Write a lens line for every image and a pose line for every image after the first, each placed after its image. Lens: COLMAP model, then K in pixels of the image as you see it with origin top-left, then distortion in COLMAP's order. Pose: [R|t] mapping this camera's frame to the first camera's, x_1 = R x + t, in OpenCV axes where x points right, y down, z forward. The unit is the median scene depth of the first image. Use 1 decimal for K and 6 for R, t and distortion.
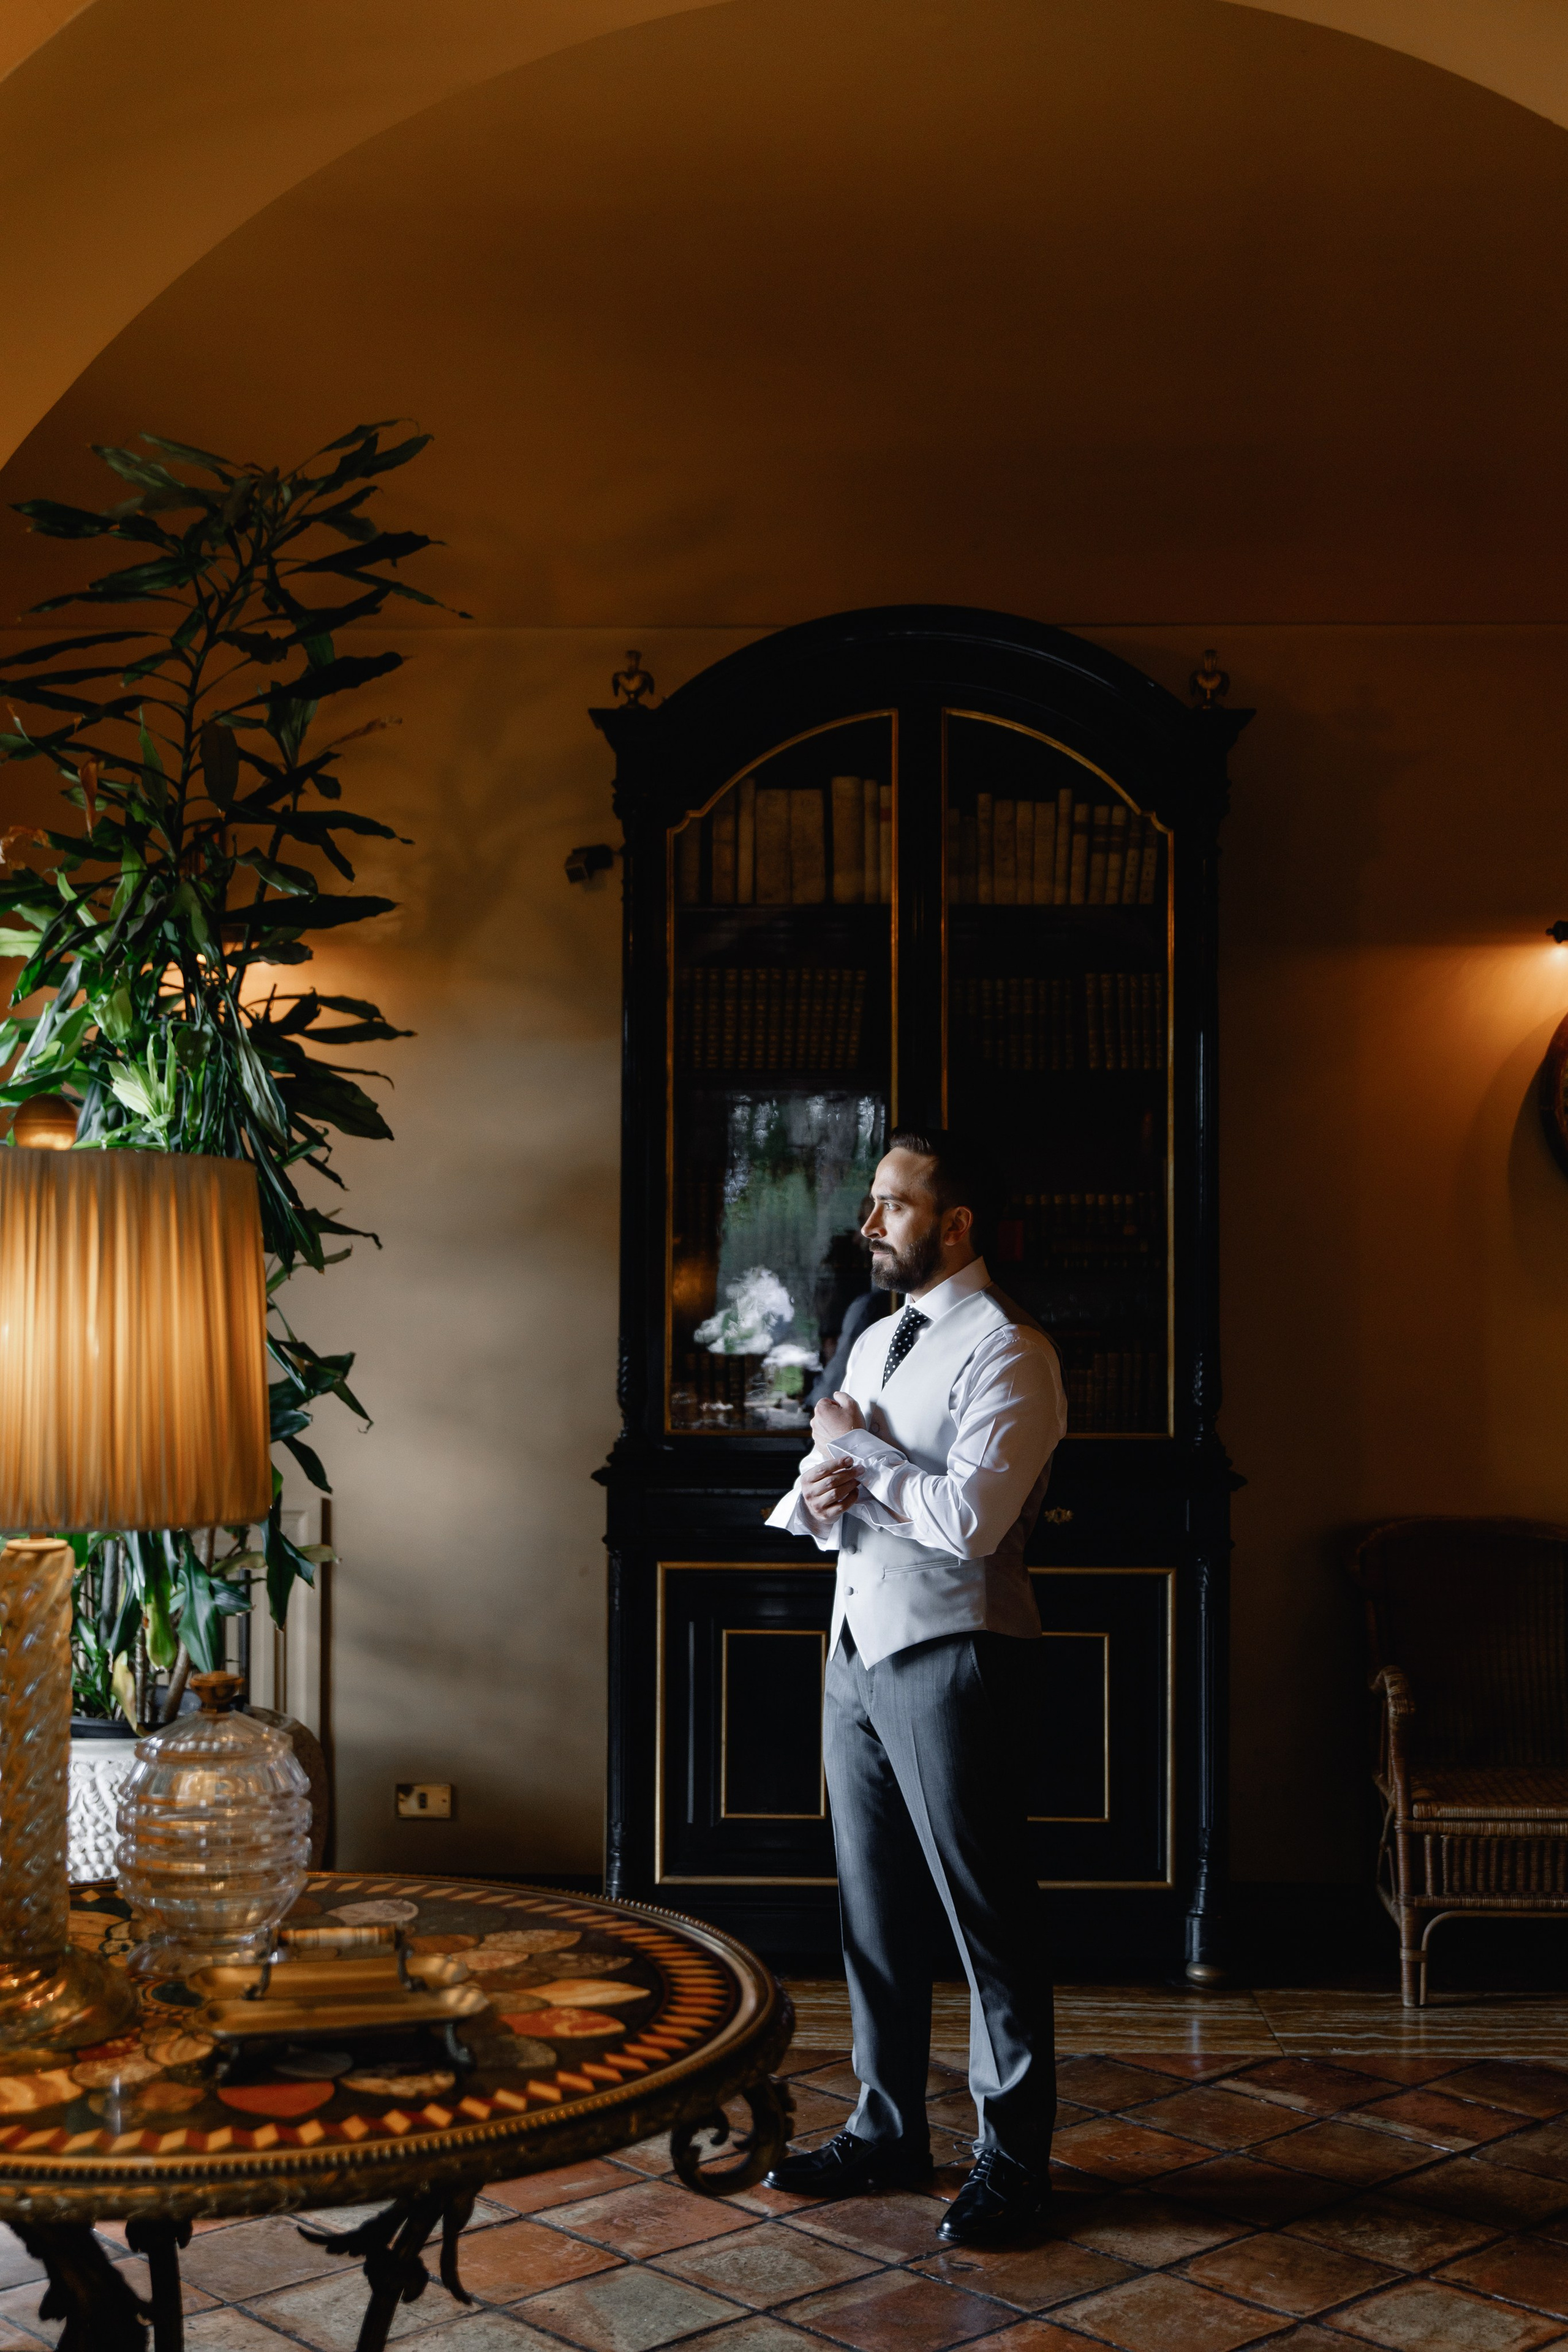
lens RADIAL K [[2946.2, 0, 792.4], [0, 2946.2, 1179.1], [0, 0, 1]] dist [0.024524, 0.000000]
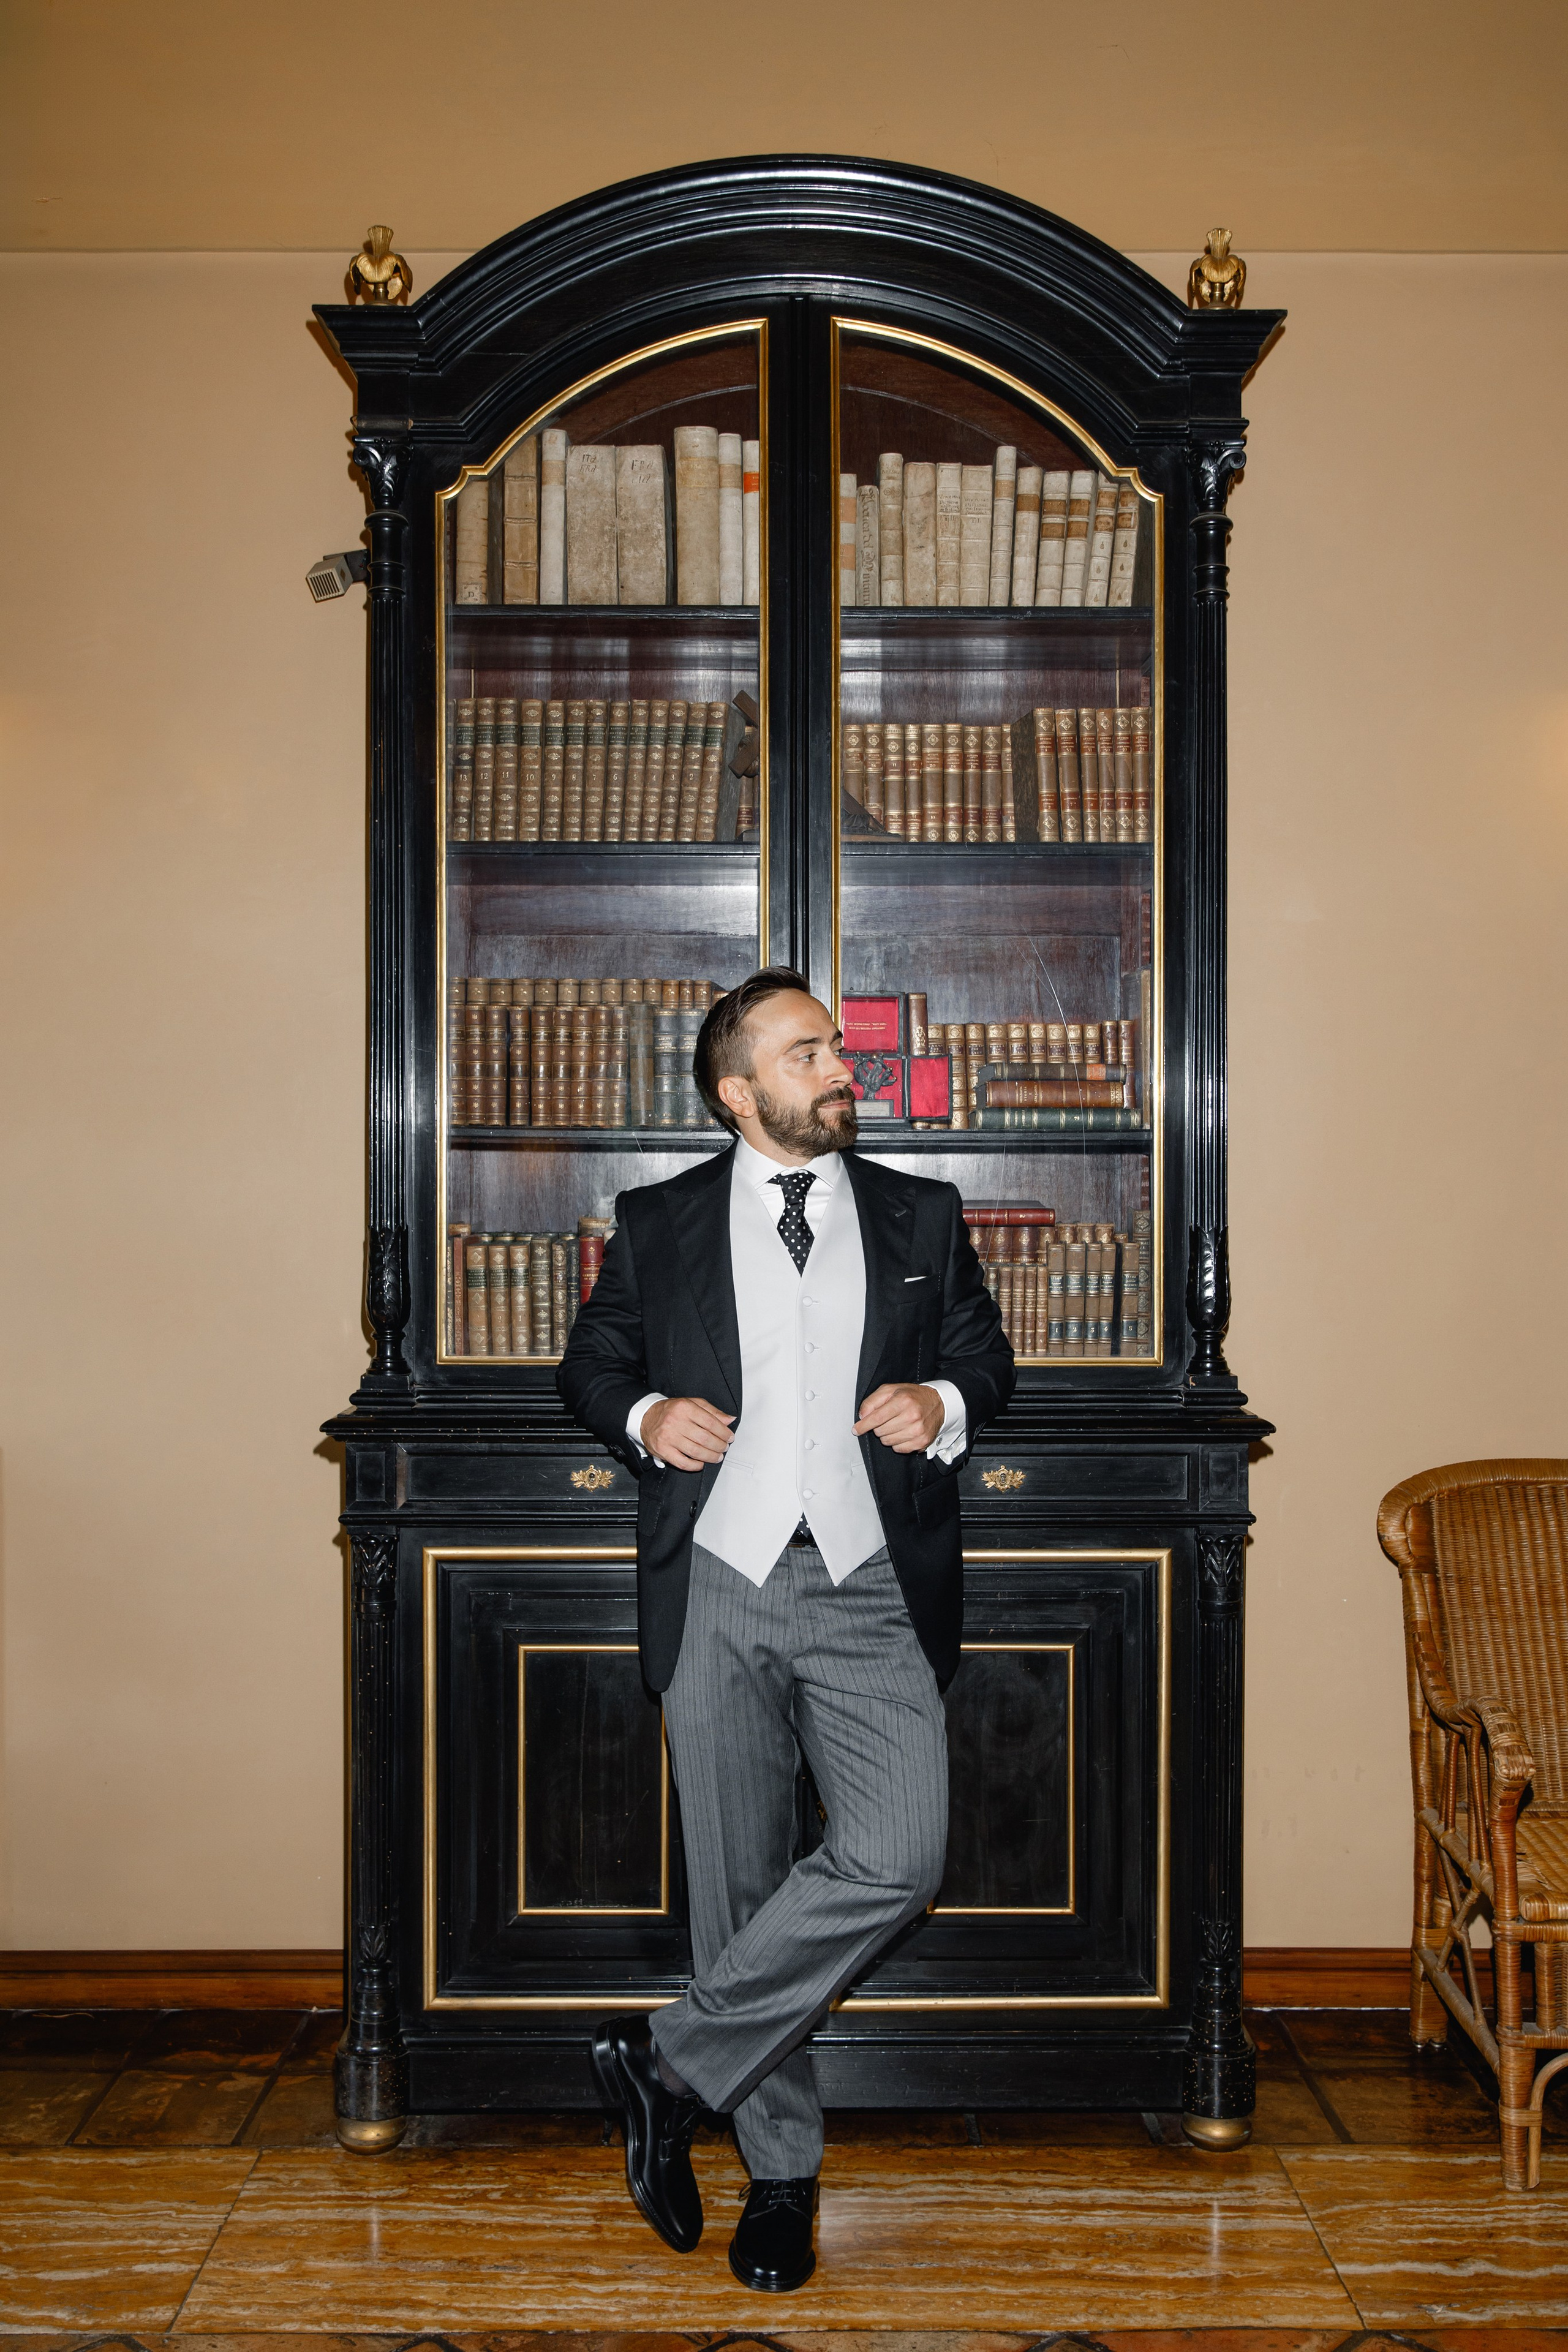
lens RADIAL K [[2211.8, 0, 779.8], [0, 2211.8, 1172.6], [0, 0, 1]] dist [-0.011308, 0.000000]
pose [[0.999585, -0.003834, 0.028548, 0.022482], [0.002805, 0.999348, 0.035990, 0.022406], [-0.028667, -0.035895, 0.998944, 0.468134]]
